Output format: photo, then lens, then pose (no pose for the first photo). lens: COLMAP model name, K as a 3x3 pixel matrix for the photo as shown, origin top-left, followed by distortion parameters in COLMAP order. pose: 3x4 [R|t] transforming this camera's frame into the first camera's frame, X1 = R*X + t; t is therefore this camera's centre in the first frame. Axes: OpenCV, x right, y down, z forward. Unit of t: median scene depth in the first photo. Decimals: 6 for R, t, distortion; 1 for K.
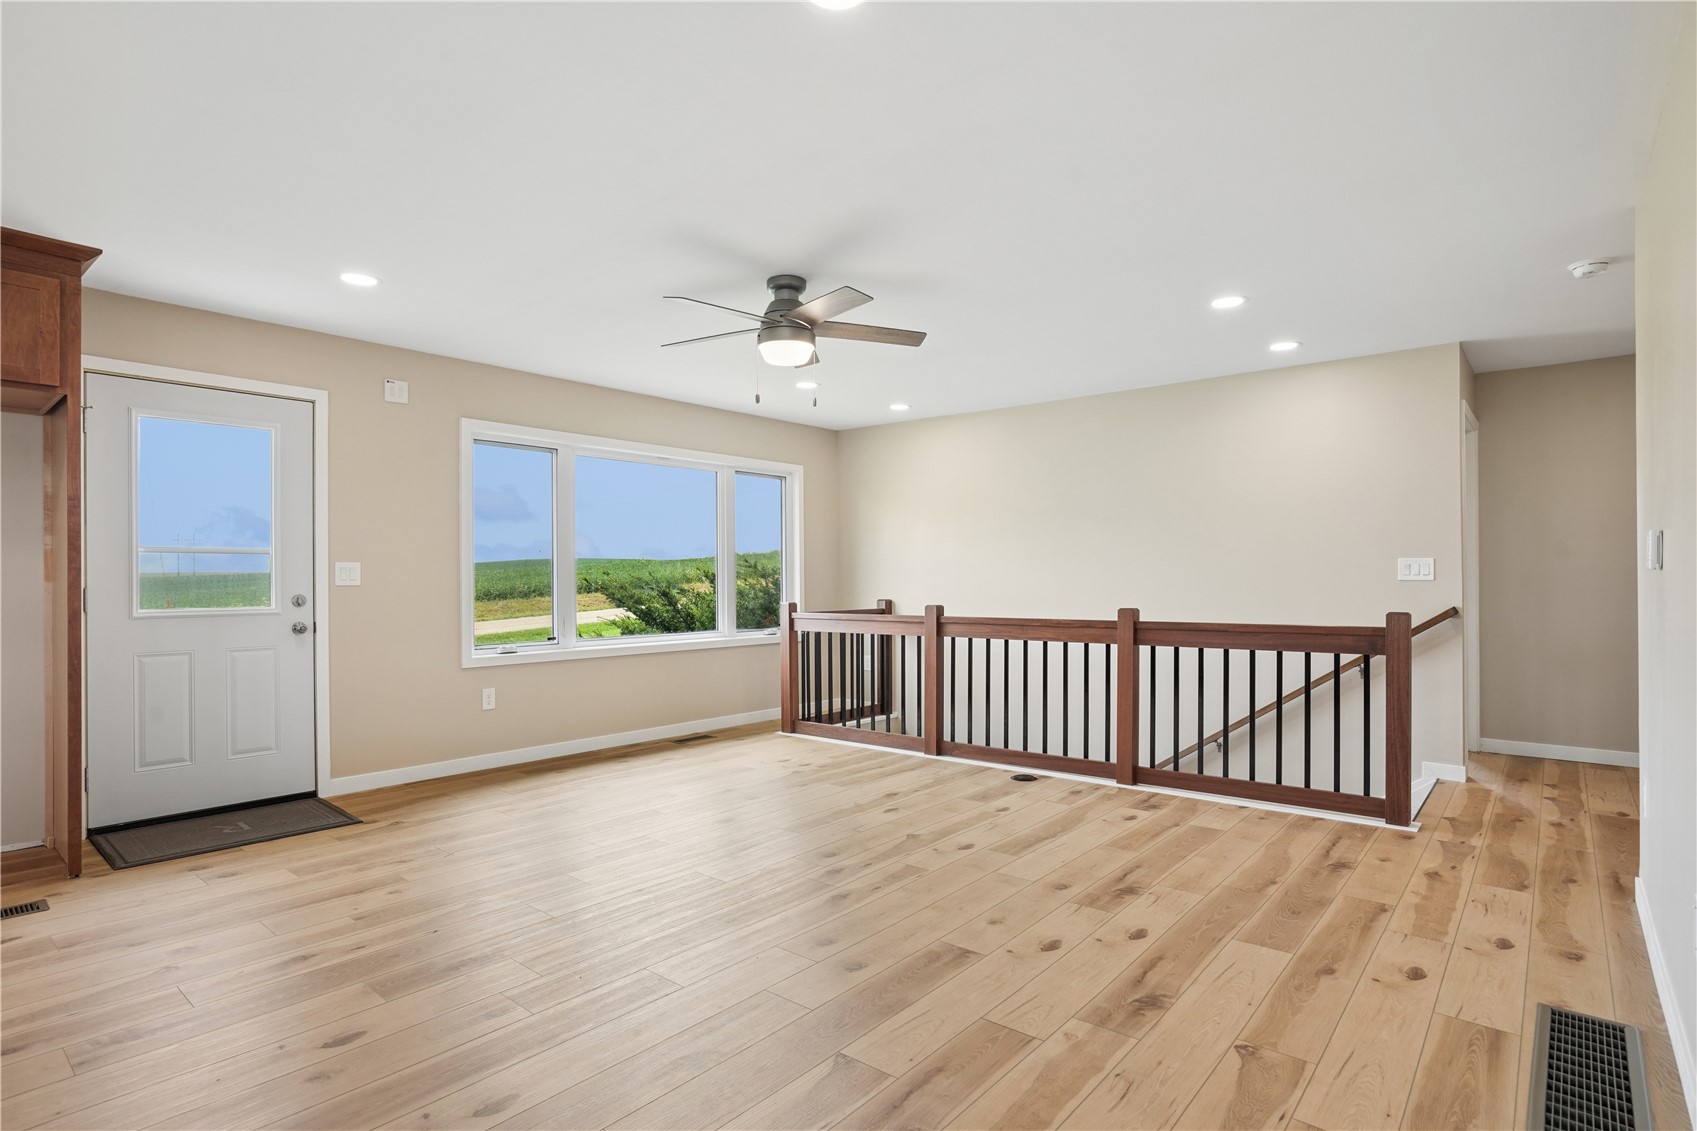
lens RADIAL K [[895.8, 0, 831.9], [0, 895.8, 582.3], [0, 0, 1]] dist [-0.031269, 0.001357]
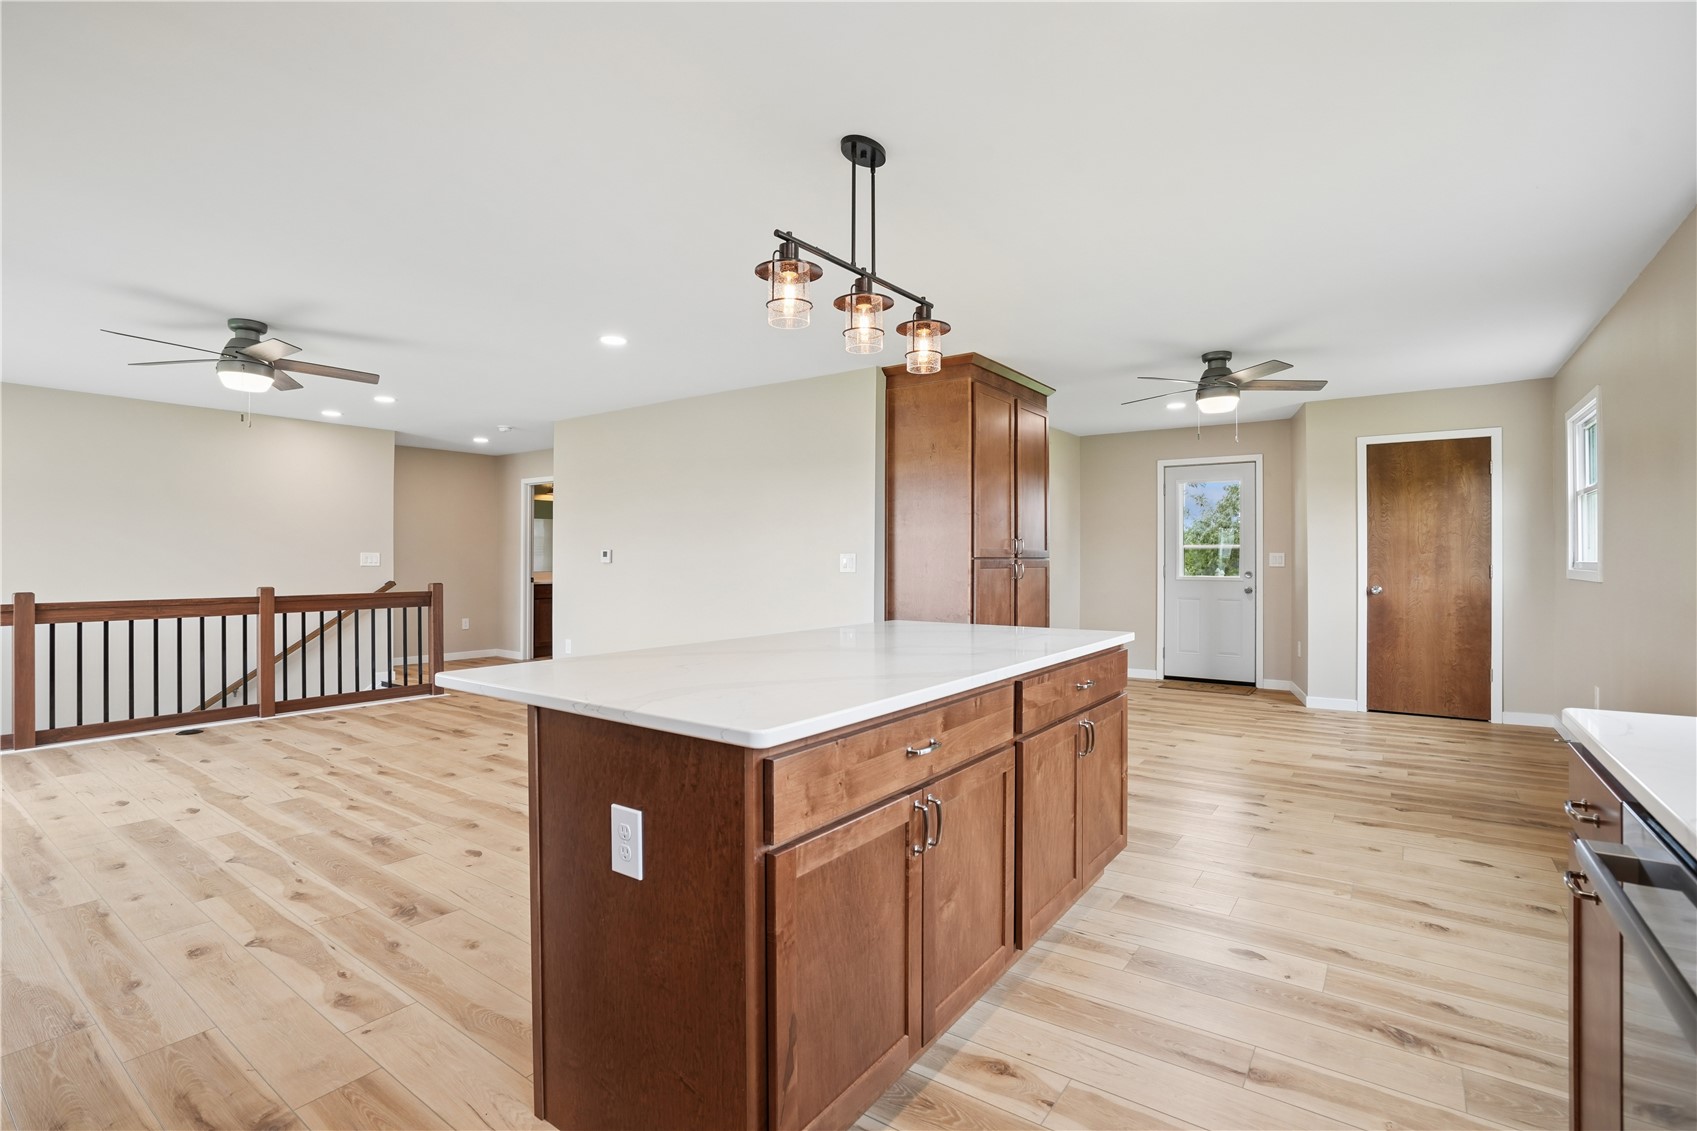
lens RADIAL K [[789.9, 0, 886.0], [0, 789.9, 552.2], [0, 0, 1]] dist [-0.047002, 0.004284]
pose [[-0.105119, 0.015323, 0.994342, -1.290710], [-0.000562, 0.999880, -0.015468, -0.008225], [-0.994459, -0.002184, -0.105098, 0.269379]]
